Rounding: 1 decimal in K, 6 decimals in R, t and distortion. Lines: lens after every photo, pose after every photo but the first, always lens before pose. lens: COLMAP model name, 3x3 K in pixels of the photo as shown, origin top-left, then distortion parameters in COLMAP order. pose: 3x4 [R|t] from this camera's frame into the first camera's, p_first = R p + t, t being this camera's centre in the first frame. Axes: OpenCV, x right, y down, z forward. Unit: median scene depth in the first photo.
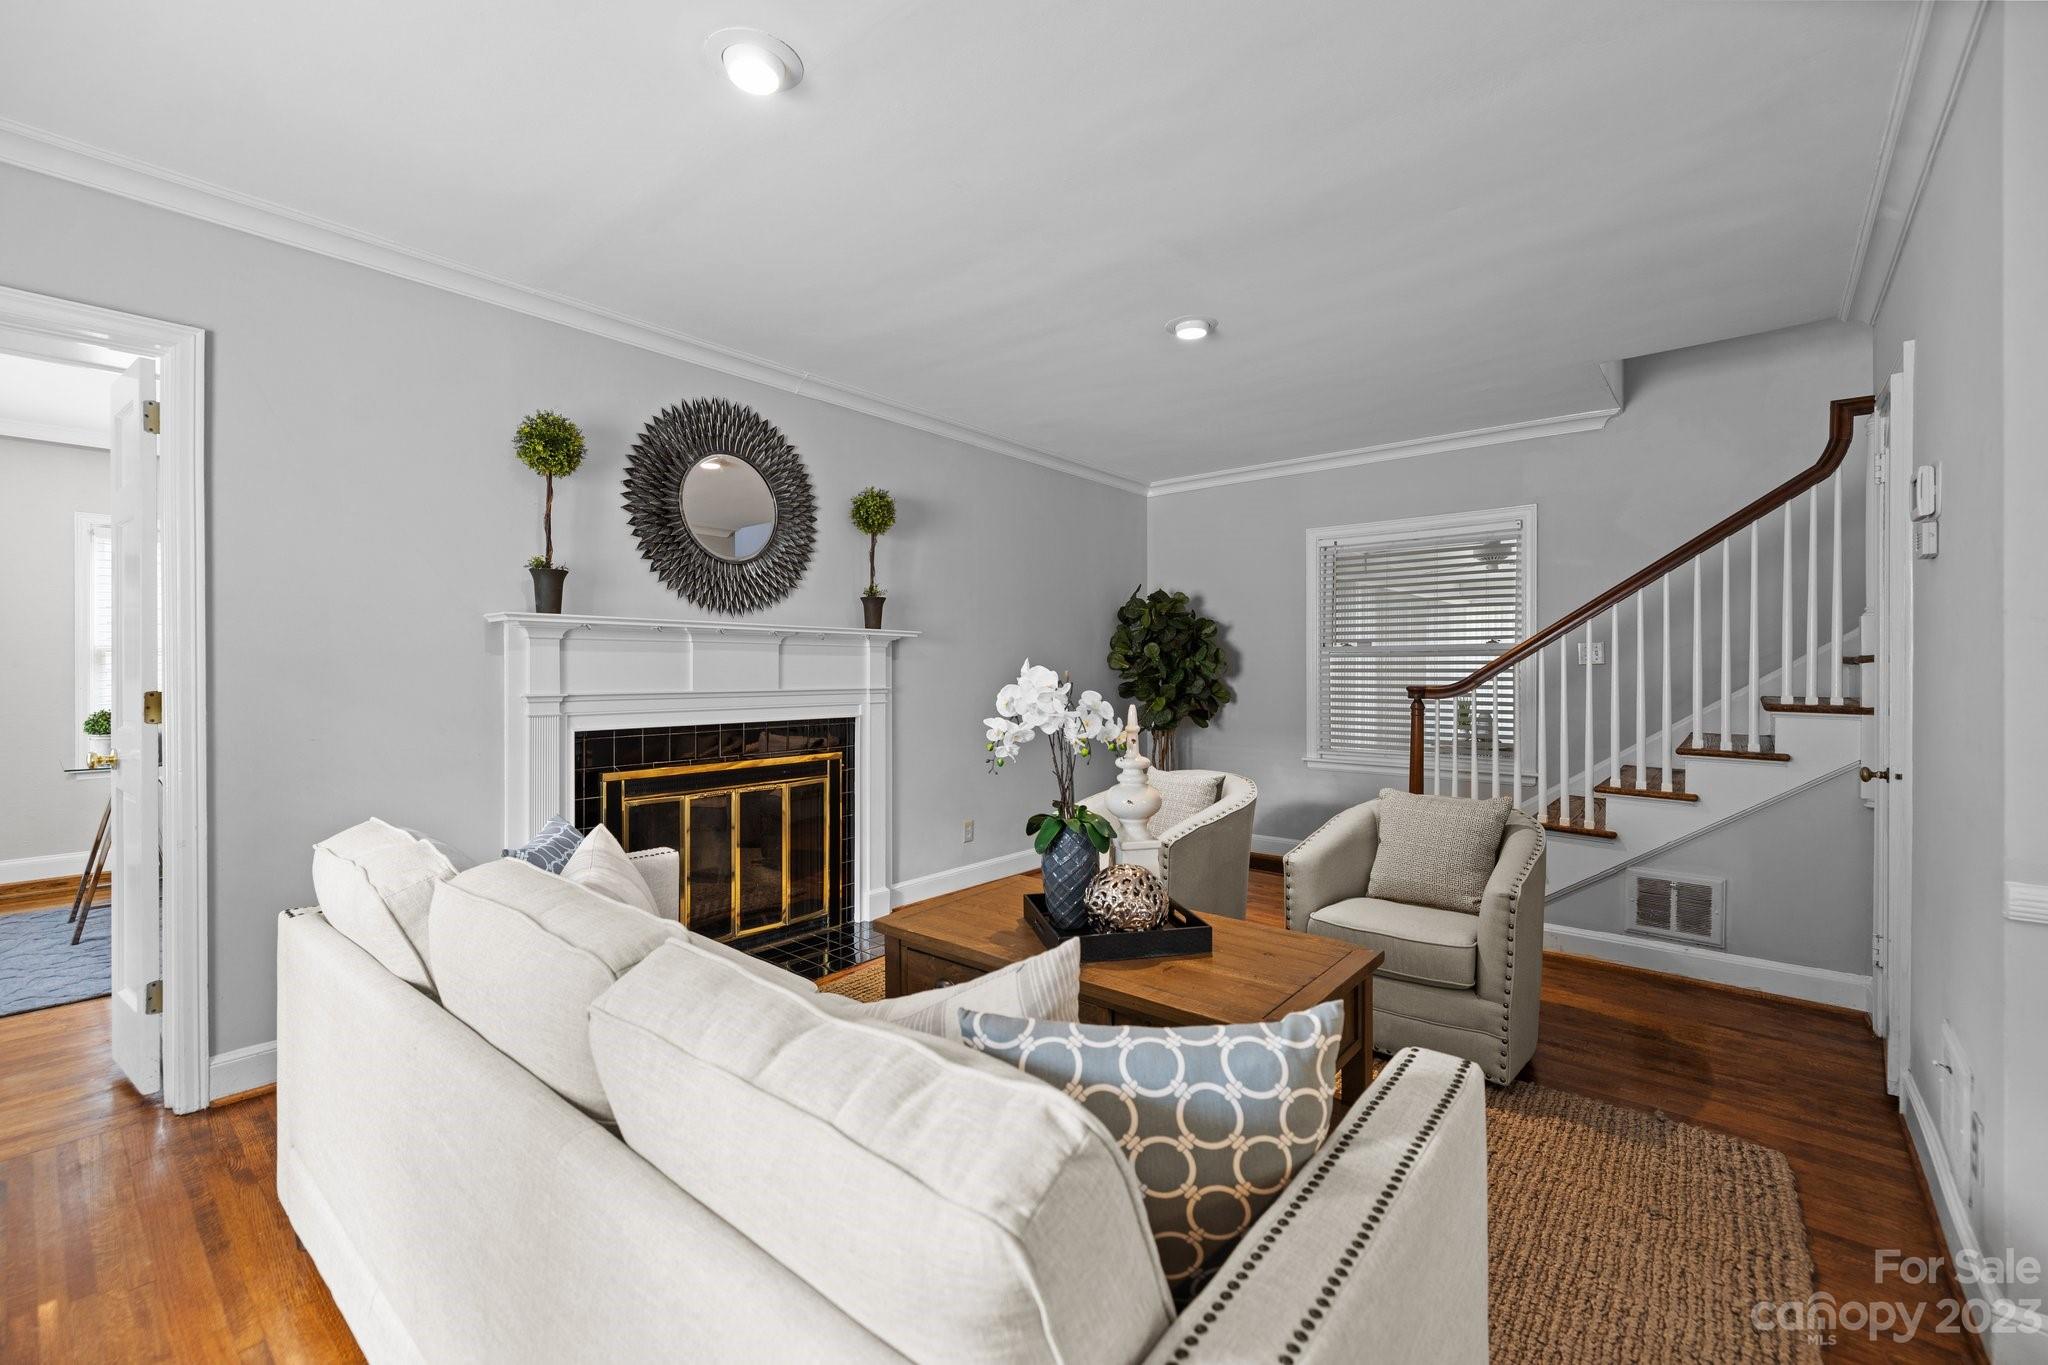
lens RADIAL K [[862.0, 0, 1014.7], [0, 862.0, 673.7], [0, 0, 1]] dist [0.002590, 0.000278]
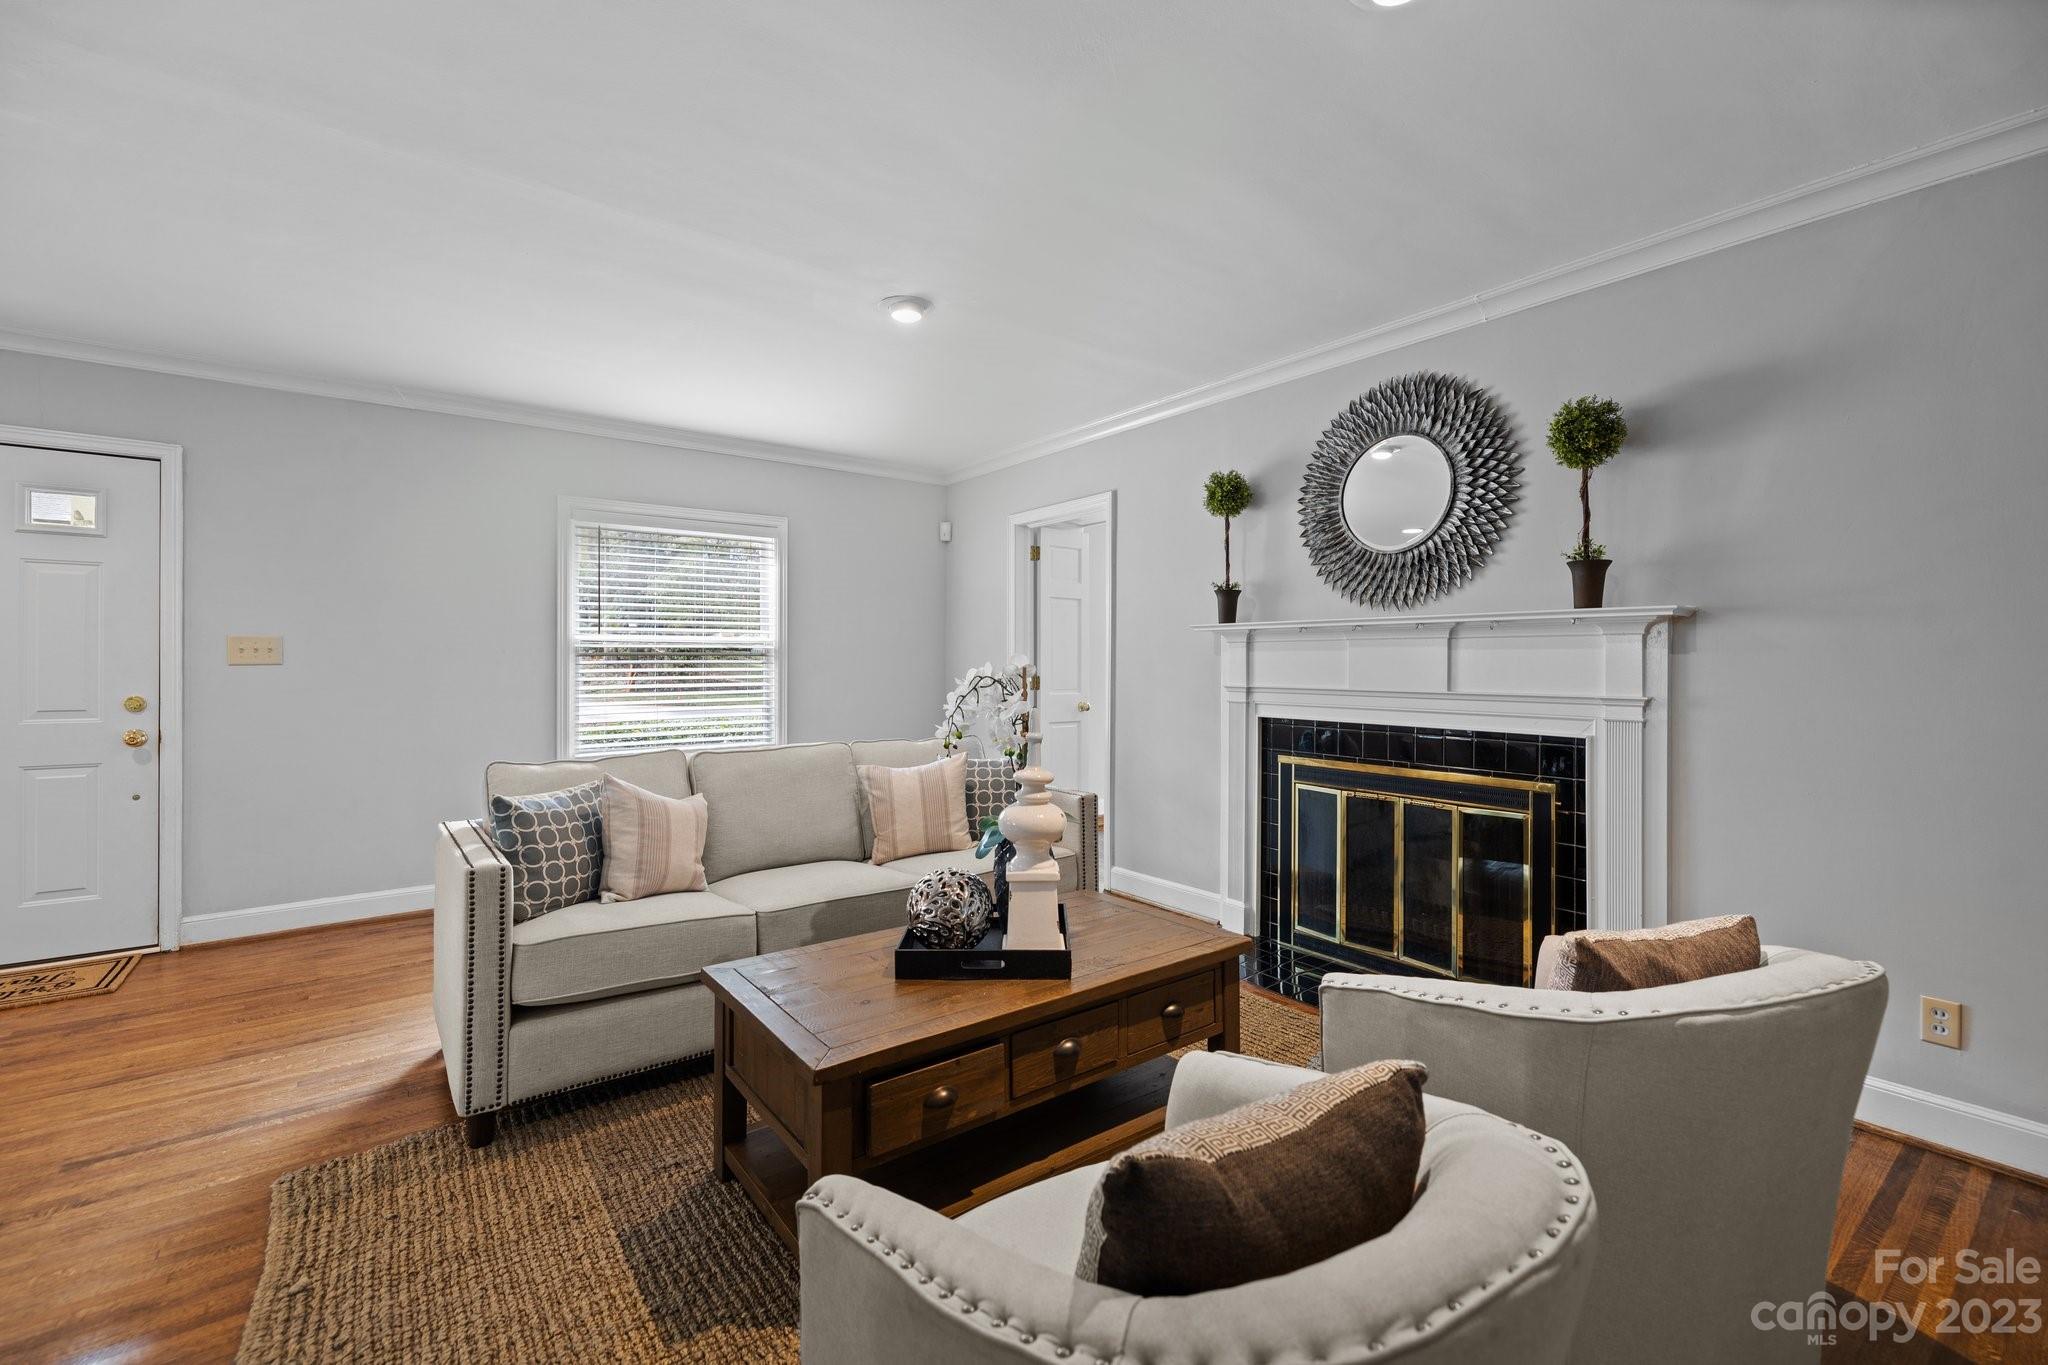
lens RADIAL K [[862.0, 0, 1014.7], [0, 862.0, 673.7], [0, 0, 1]] dist [0.002590, 0.000278]
pose [[-0.221460, 0.008777, -0.975130, 0.699678], [-0.011932, 0.999860, 0.011710, -0.004529], [0.975096, 0.014229, -0.221324, 0.848944]]
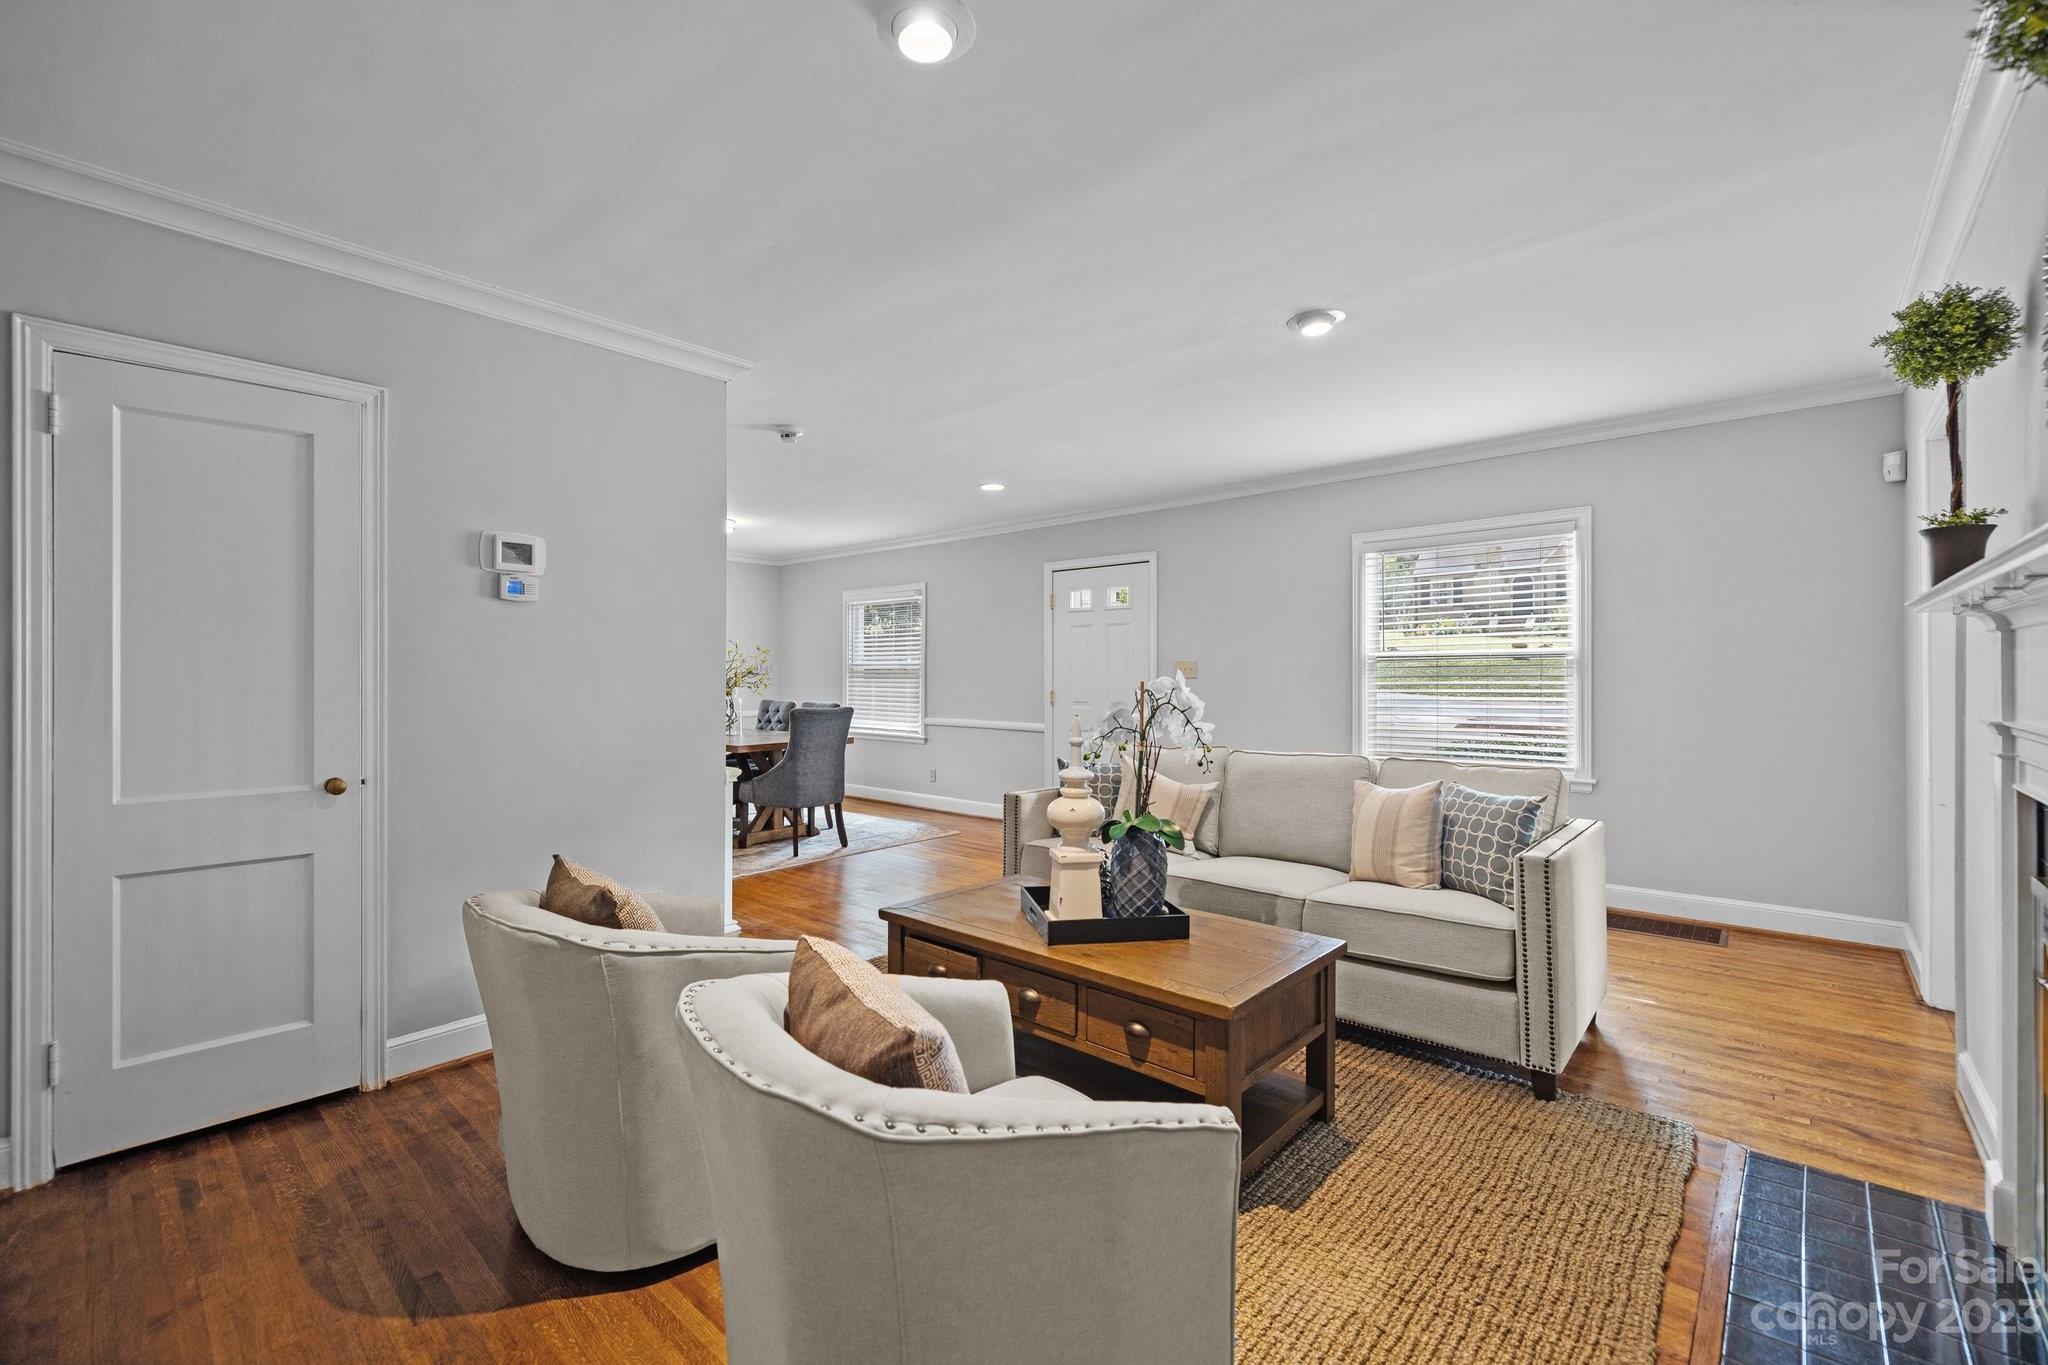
lens RADIAL K [[862.0, 0, 1014.7], [0, 862.0, 673.7], [0, 0, 1]] dist [0.002590, 0.000278]
pose [[-0.999475, -0.002493, 0.032293, 0.122549], [-0.002338, 0.999986, 0.004825, -0.008989], [-0.032304, 0.004747, -0.999467, 1.448685]]
